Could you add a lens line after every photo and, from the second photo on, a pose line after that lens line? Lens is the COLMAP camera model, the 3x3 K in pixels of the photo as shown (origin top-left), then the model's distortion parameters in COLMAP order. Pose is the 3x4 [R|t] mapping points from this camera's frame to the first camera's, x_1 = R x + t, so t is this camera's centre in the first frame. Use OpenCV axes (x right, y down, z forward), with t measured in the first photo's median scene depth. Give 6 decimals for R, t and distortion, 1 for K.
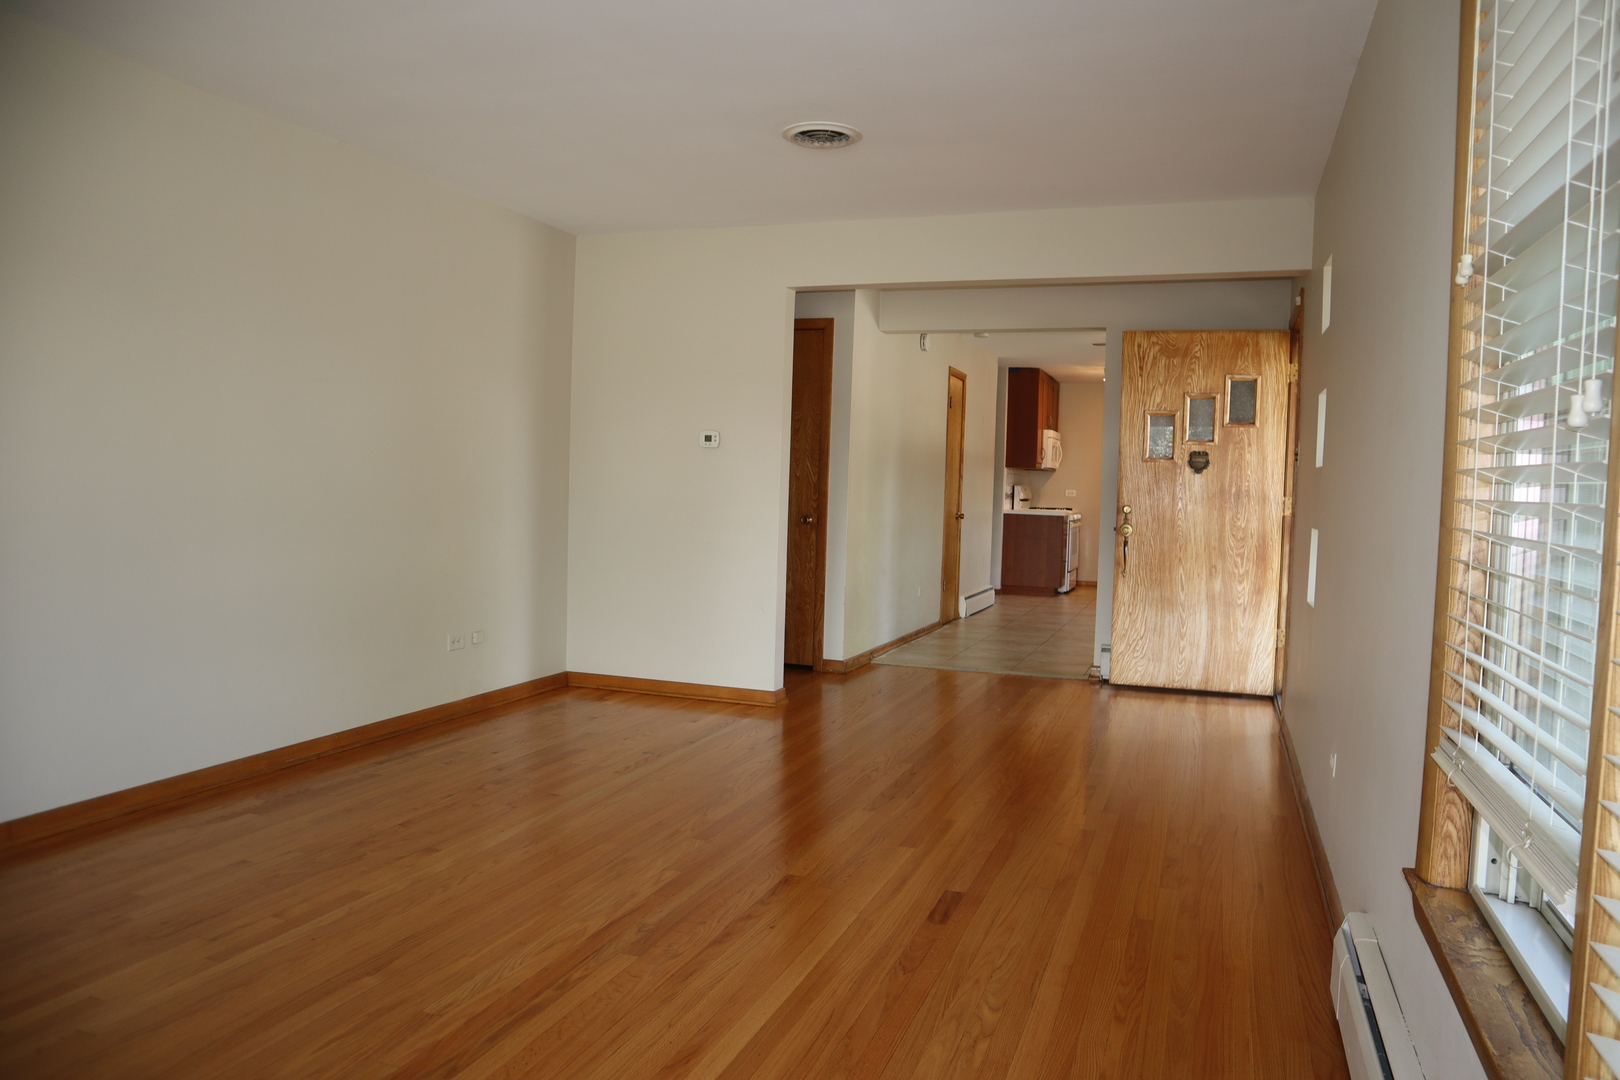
lens RADIAL K [[1095.1, 0, 877.4], [0, 1095.1, 558.9], [0, 0, 1]] dist [-0.085701, 0.010910]
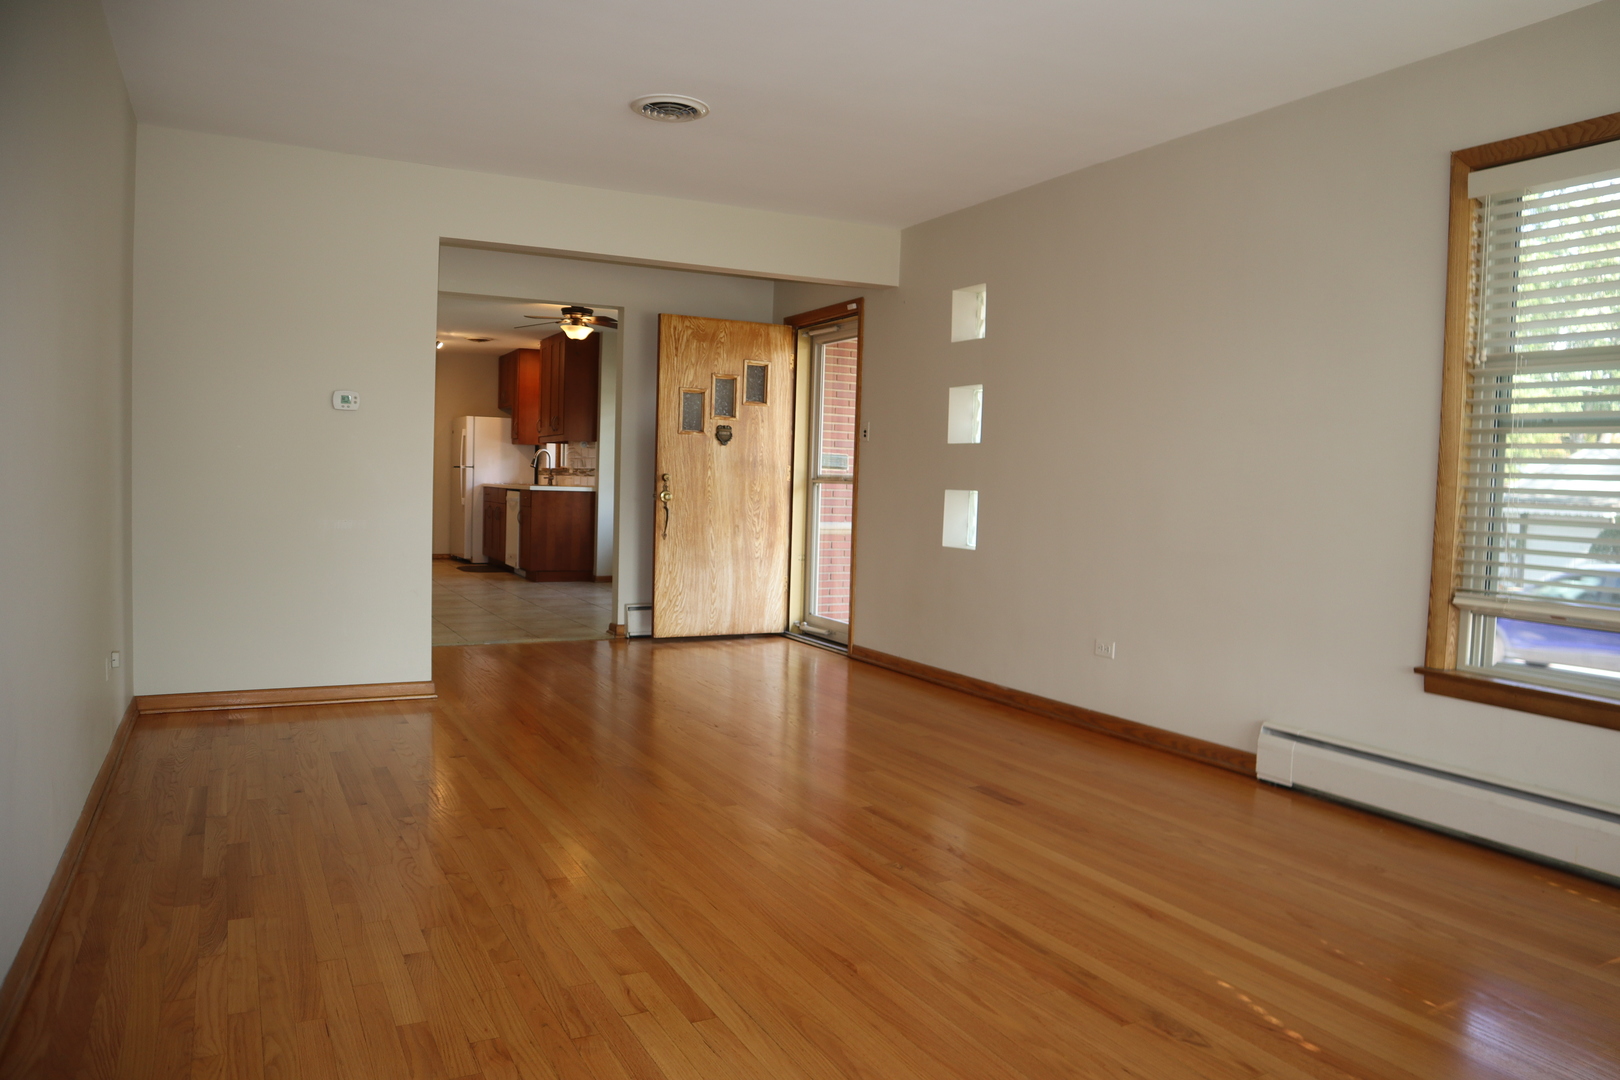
lens RADIAL K [[1095.1, 0, 816.0], [0, 1095.1, 533.5], [0, 0, 1]] dist [-0.085701, 0.010910]
pose [[0.697682, -0.045679, 0.714950, -0.463434], [0.041894, 0.998859, 0.022936, -0.008261], [-0.715181, 0.013950, 0.698800, 0.131763]]
